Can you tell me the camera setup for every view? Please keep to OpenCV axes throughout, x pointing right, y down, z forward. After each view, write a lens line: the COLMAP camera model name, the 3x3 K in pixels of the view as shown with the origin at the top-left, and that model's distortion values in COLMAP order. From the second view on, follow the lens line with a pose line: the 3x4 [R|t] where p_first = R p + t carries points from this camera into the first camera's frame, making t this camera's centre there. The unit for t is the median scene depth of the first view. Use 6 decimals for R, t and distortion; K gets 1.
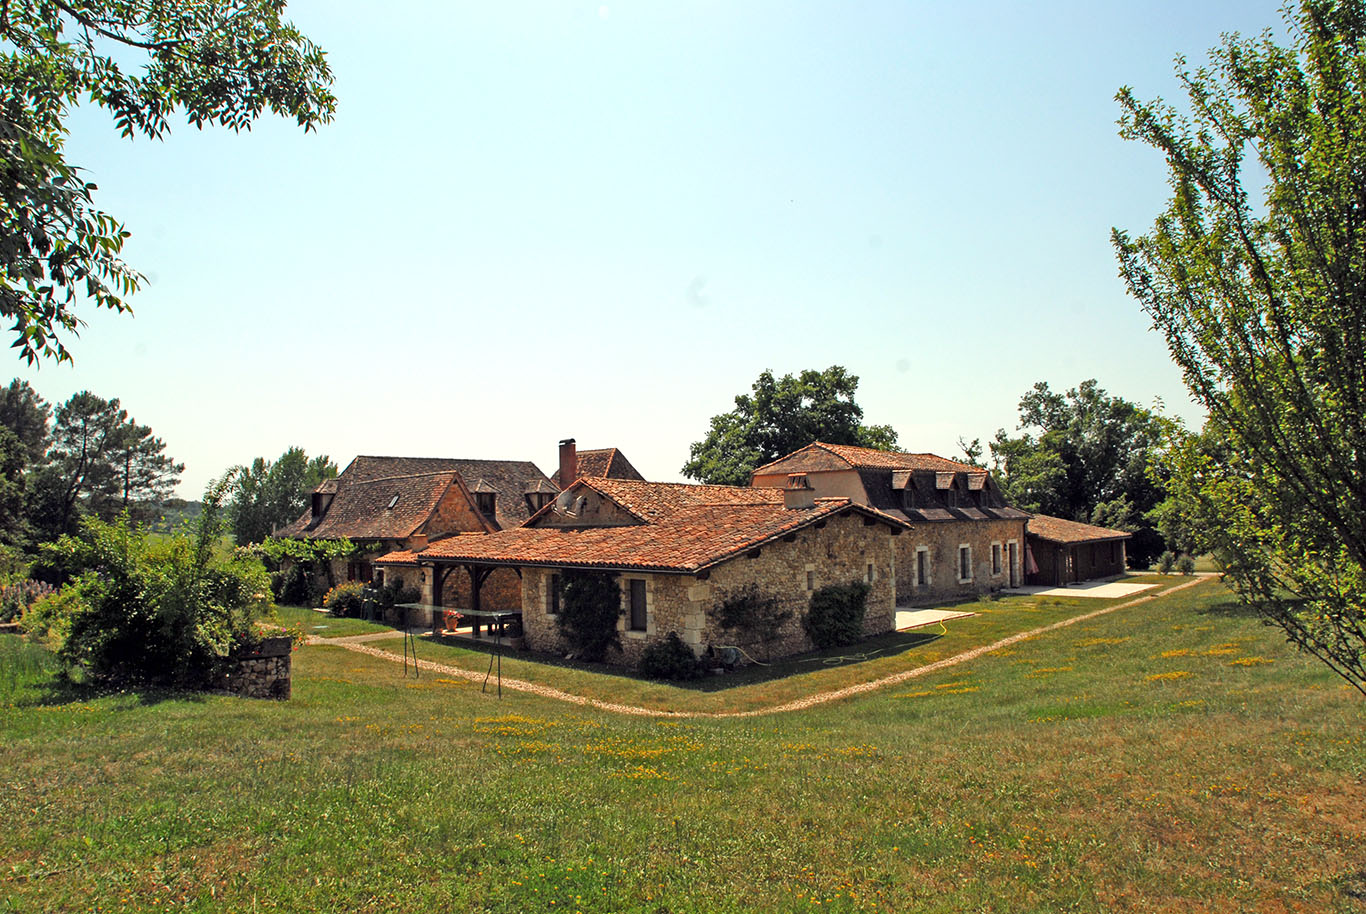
lens RADIAL K [[833.0, 0, 685.9], [0, 833.0, 467.0], [0, 0, 1]] dist [-0.064724, 0.002670]
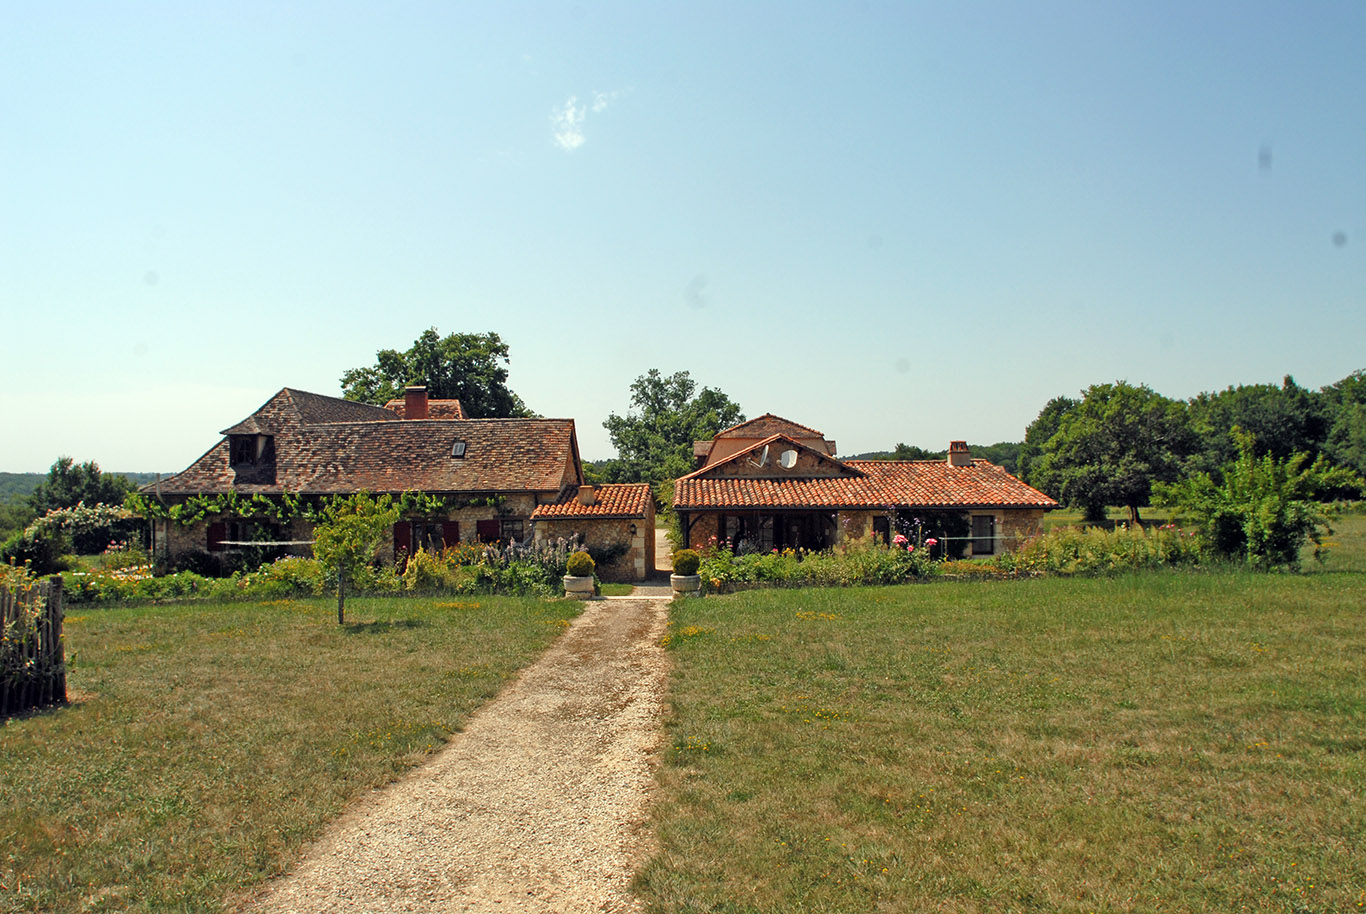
lens RADIAL K [[833.0, 0, 676.7], [0, 833.0, 462.7], [0, 0, 1]] dist [-0.064724, 0.002670]
pose [[0.735167, 0.028027, 0.677306, -0.625091], [-0.048198, 0.998777, 0.010986, 0.029177], [-0.676171, -0.040721, 0.735619, 0.176793]]
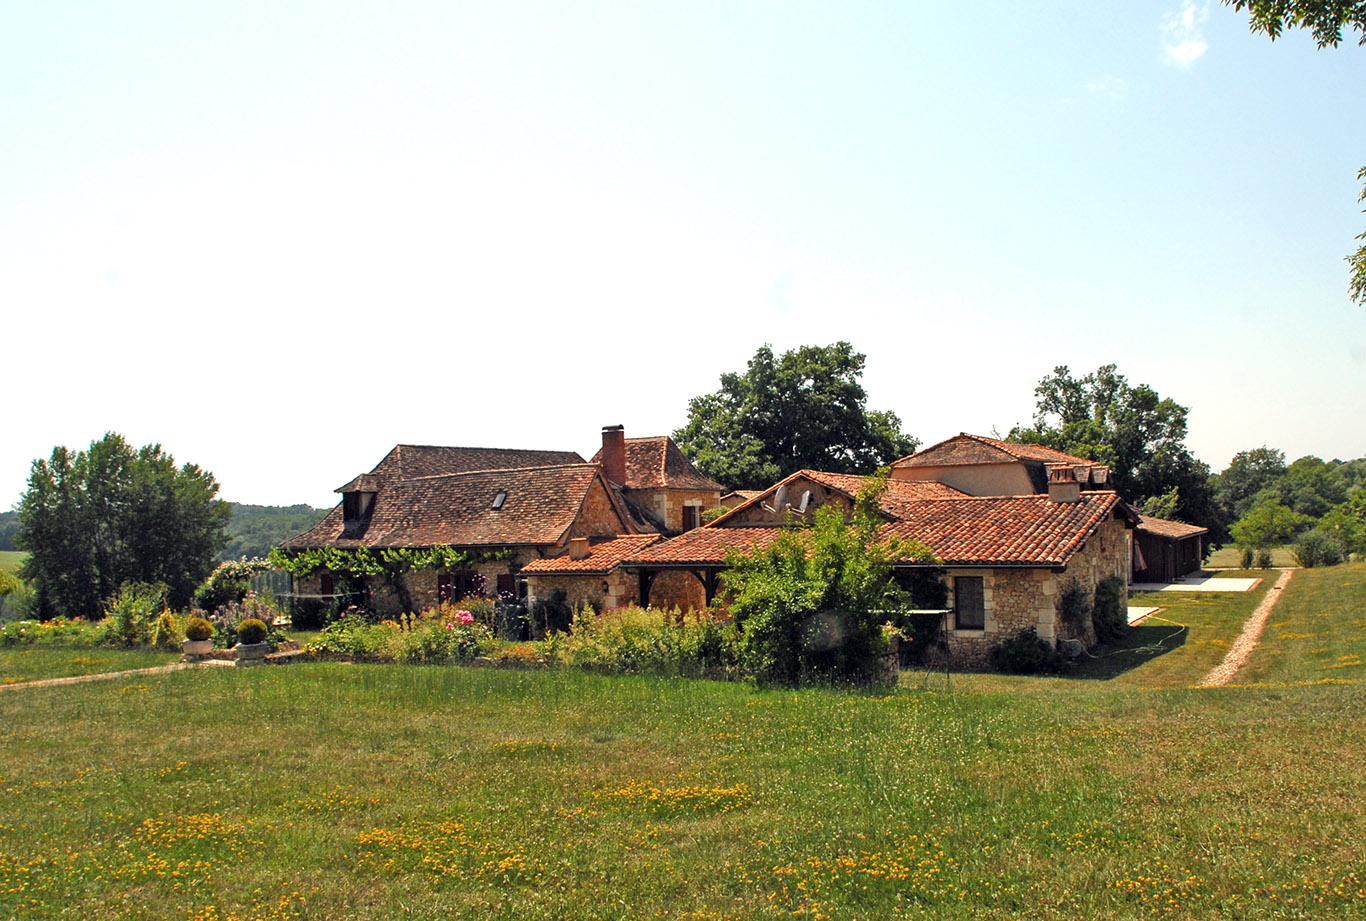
lens RADIAL K [[1021.1, 0, 766.1], [0, 1021.1, 506.4], [0, 0, 1]] dist [-0.077963, 0.002270]
pose [[0.972851, -0.009761, 0.231227, -0.267694], [-0.001276, 0.998869, 0.047537, -0.000697], [-0.231429, -0.046542, 0.971738, -0.042214]]
